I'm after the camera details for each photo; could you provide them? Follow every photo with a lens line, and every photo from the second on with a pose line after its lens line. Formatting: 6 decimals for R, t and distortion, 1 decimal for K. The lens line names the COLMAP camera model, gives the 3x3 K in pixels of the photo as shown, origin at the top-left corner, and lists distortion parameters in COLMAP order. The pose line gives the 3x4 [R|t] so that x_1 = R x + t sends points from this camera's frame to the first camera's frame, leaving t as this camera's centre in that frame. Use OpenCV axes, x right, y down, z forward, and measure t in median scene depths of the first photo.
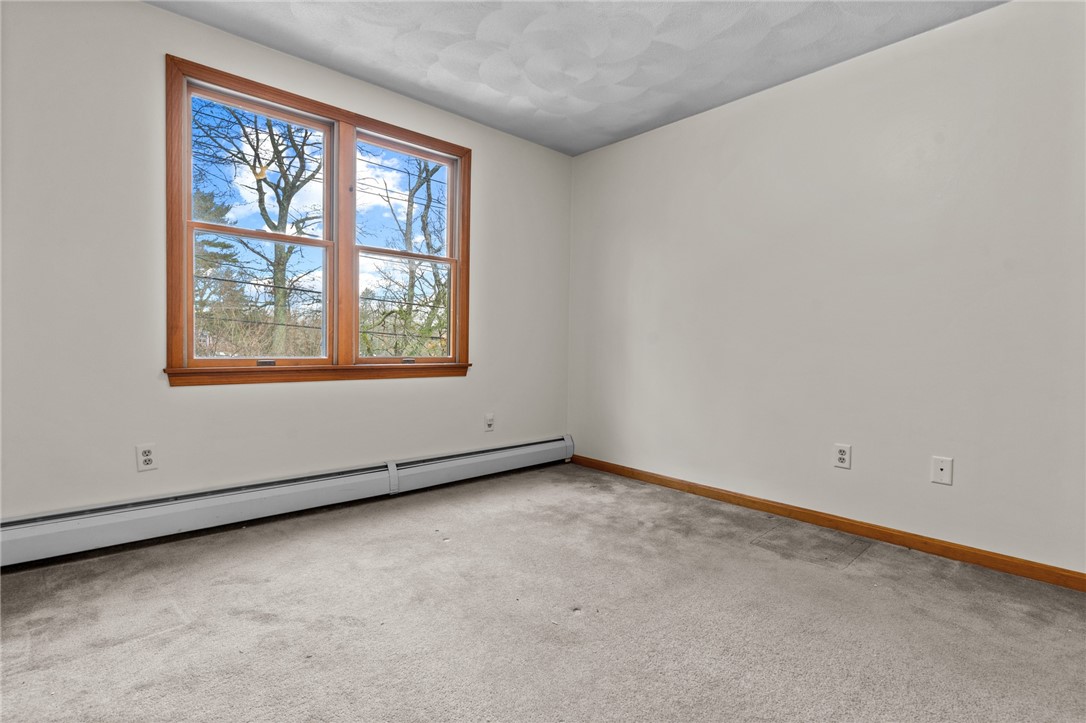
lens RADIAL K [[525.4, 0, 534.8], [0, 525.4, 337.5], [0, 0, 1]] dist [0.001837, 0.000308]
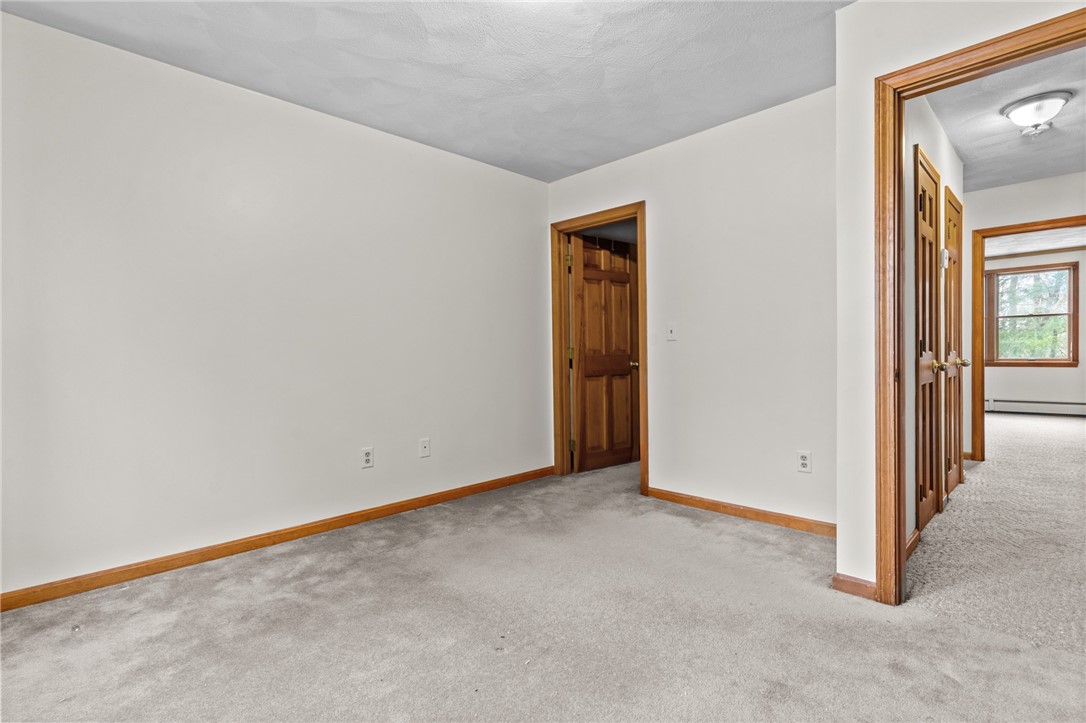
lens RADIAL K [[513.0, 0, 543.0], [0, 513.0, 361.5], [0, 0, 1]] dist [-0.002200, -0.000586]
pose [[-0.055747, -0.024822, 0.998136, -0.577889], [0.002655, 0.999684, 0.025008, -0.017009], [-0.998441, 0.004044, -0.055664, 0.671000]]
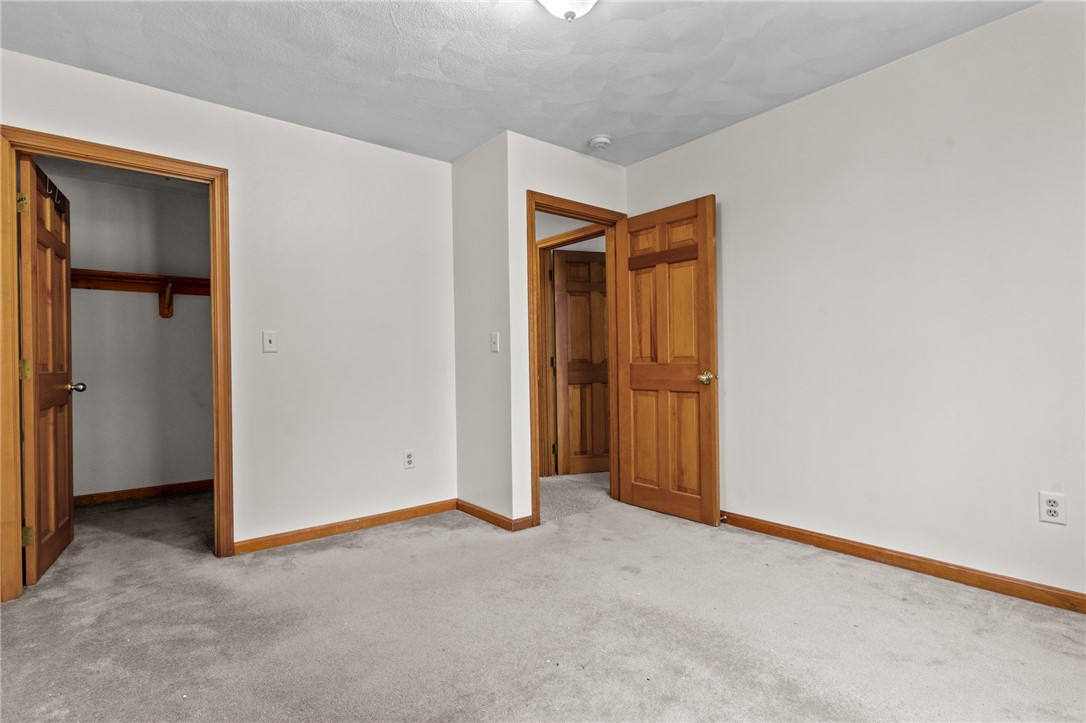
lens RADIAL K [[523.3, 0, 543.0], [0, 523.3, 361.5], [0, 0, 1]] dist [0.000221, 0.000130]
pose [[-0.998435, 0.003254, 0.055837, 0.061286], [0.002680, 0.999943, -0.010350, -0.004755], [-0.055867, -0.010184, -0.998386, 1.335761]]
